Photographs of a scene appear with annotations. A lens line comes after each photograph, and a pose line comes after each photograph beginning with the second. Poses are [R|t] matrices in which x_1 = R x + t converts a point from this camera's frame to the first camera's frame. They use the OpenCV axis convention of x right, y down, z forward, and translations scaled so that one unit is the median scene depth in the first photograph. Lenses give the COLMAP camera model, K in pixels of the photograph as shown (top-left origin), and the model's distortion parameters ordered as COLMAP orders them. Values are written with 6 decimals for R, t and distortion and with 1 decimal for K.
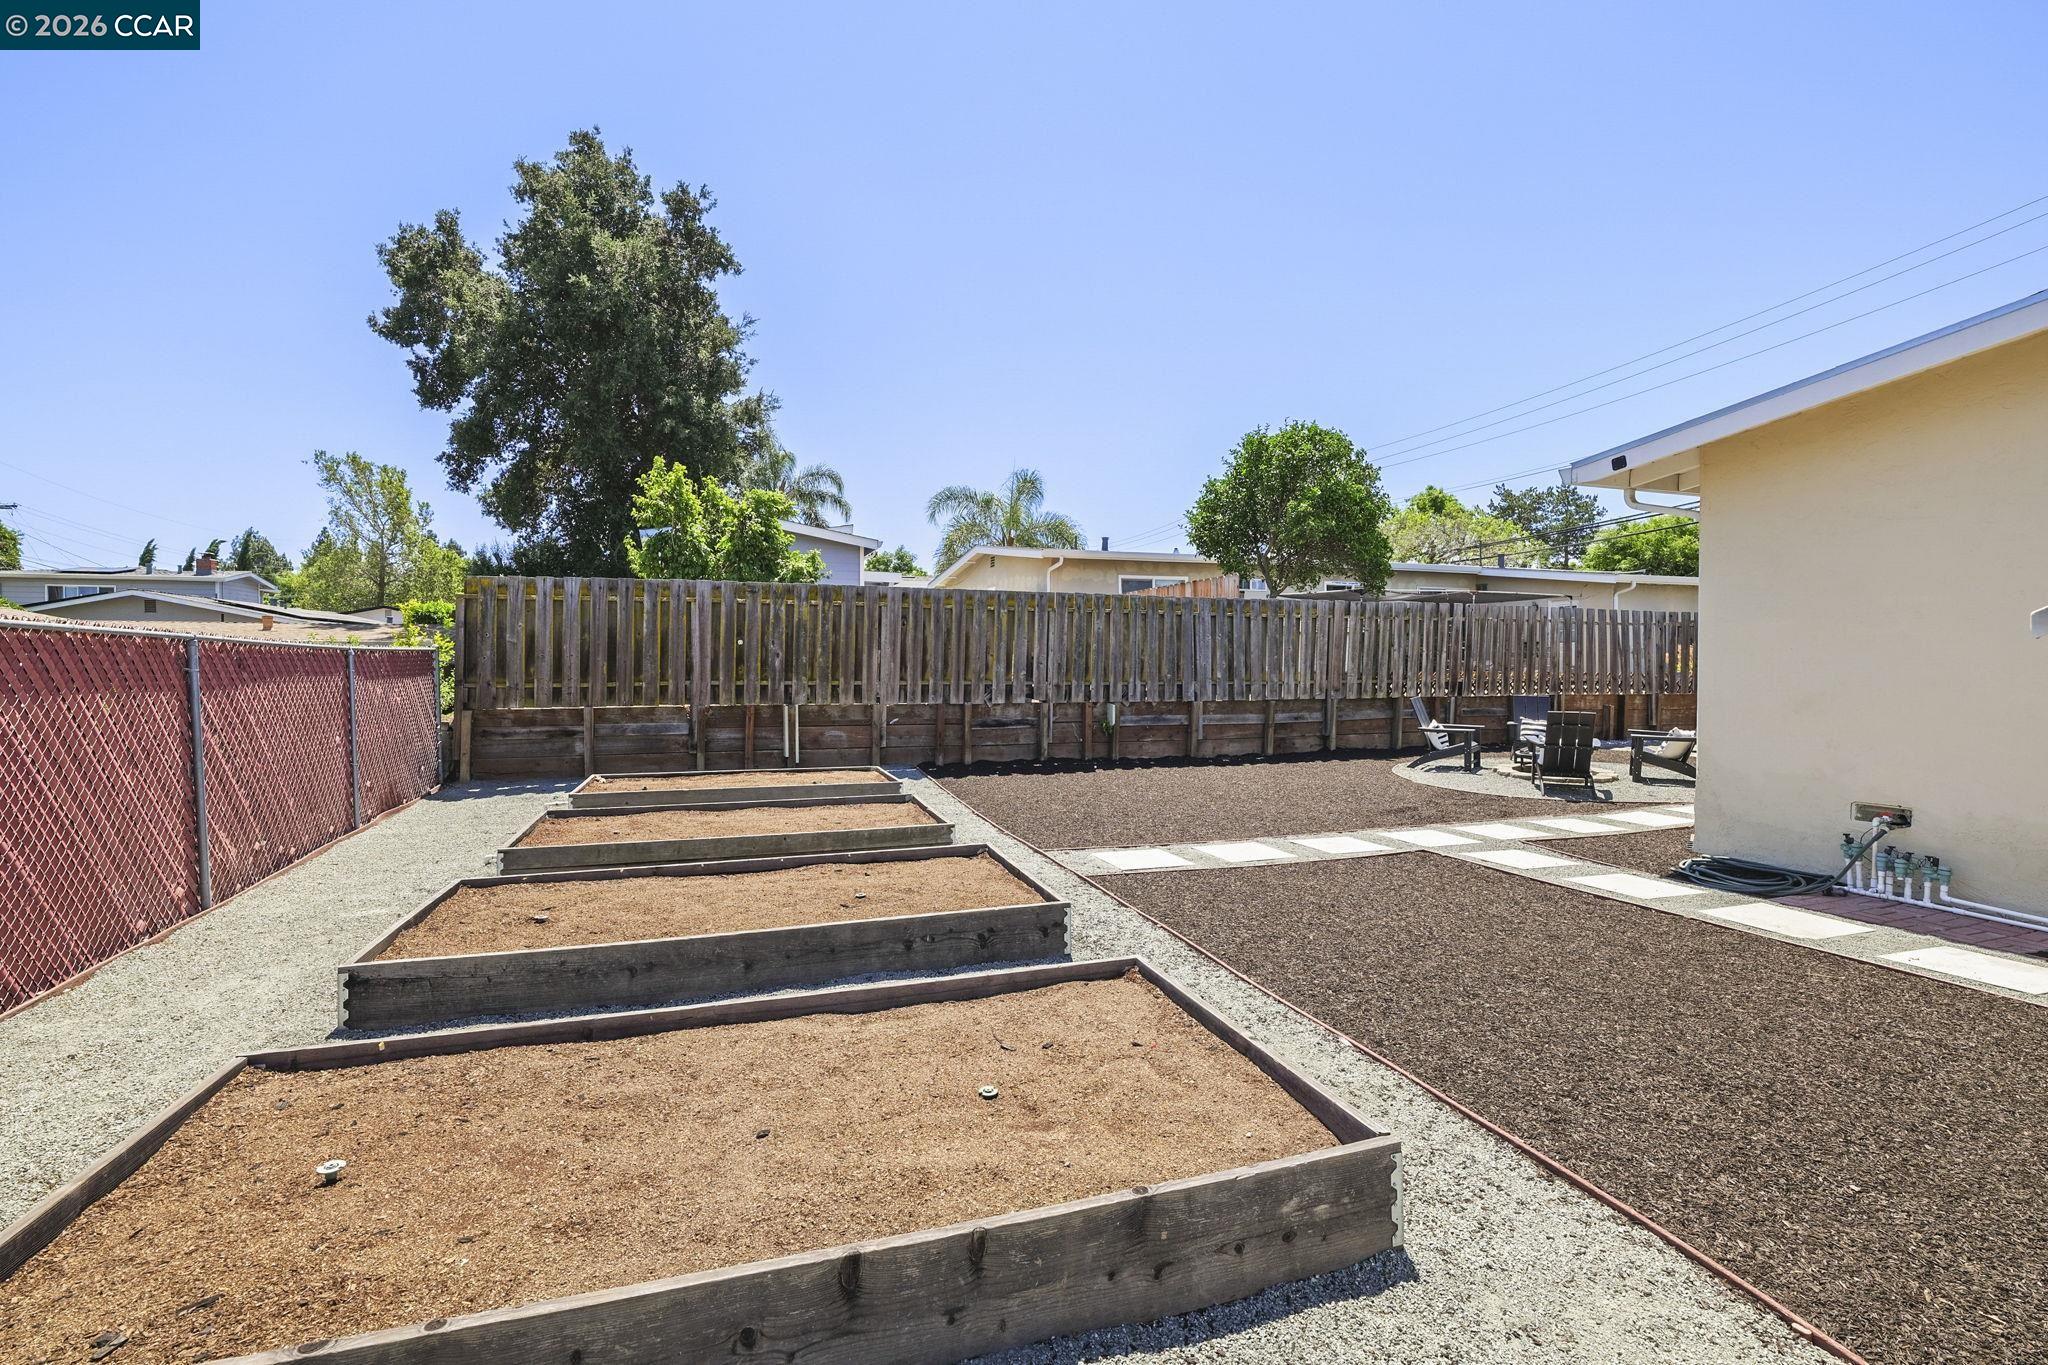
lens RADIAL K [[941.9, 0, 1025.1], [0, 941.9, 710.6], [0, 0, 1]] dist [-0.001684, 0.001291]
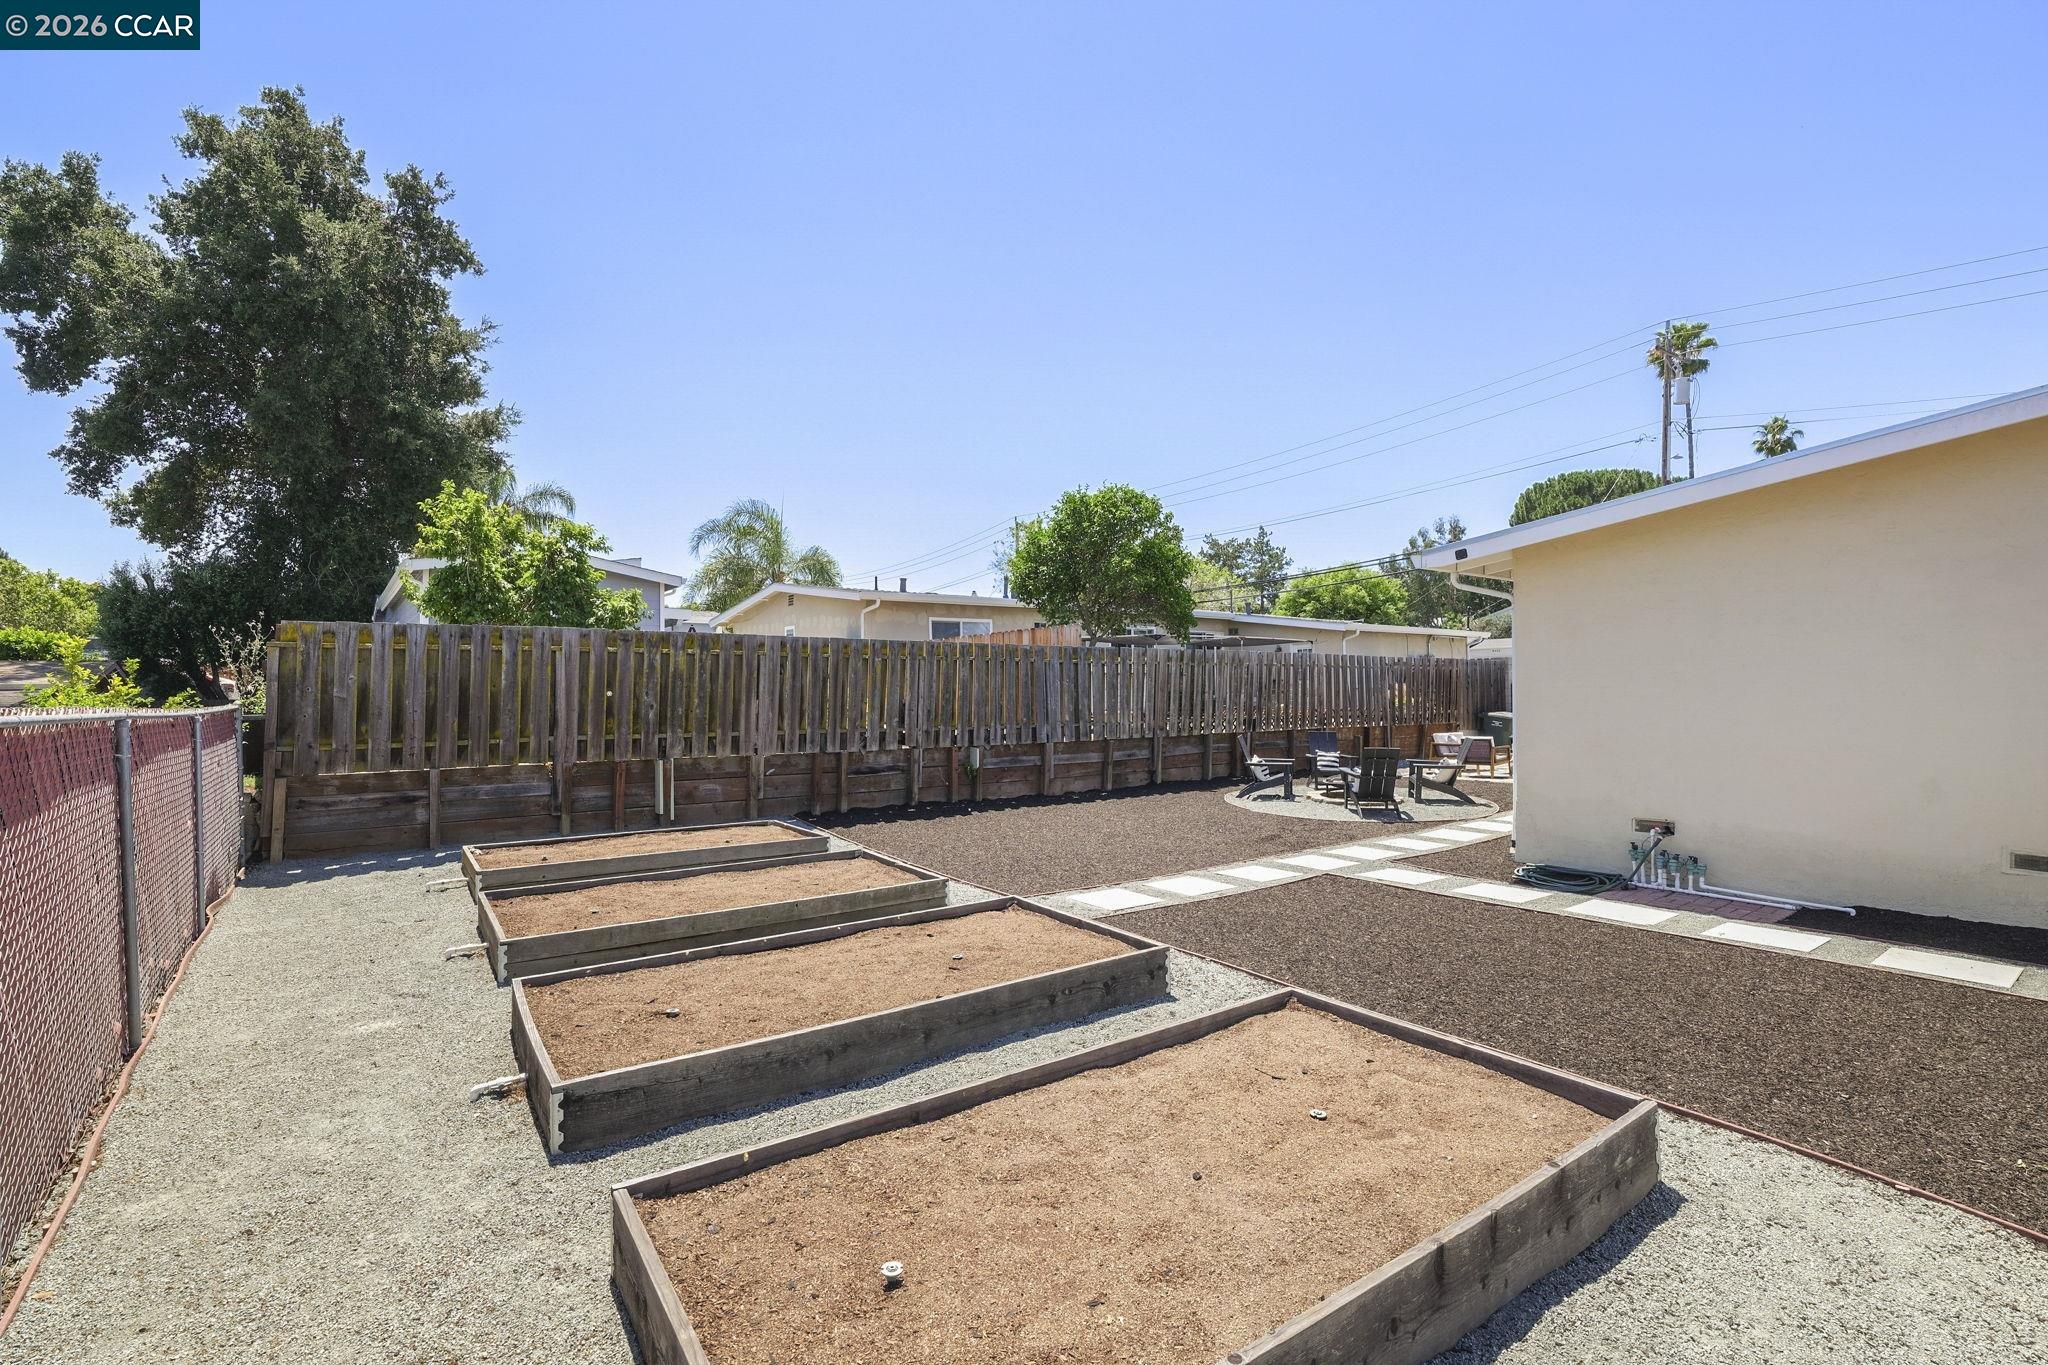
lens RADIAL K [[941.9, 0, 1025.1], [0, 941.9, 710.6], [0, 0, 1]] dist [-0.001684, 0.001291]
pose [[0.954450, -0.013503, 0.298067, -0.161542], [0.022470, 0.999391, -0.026680, -0.018521], [-0.297525, 0.032162, 0.954172, -0.010828]]
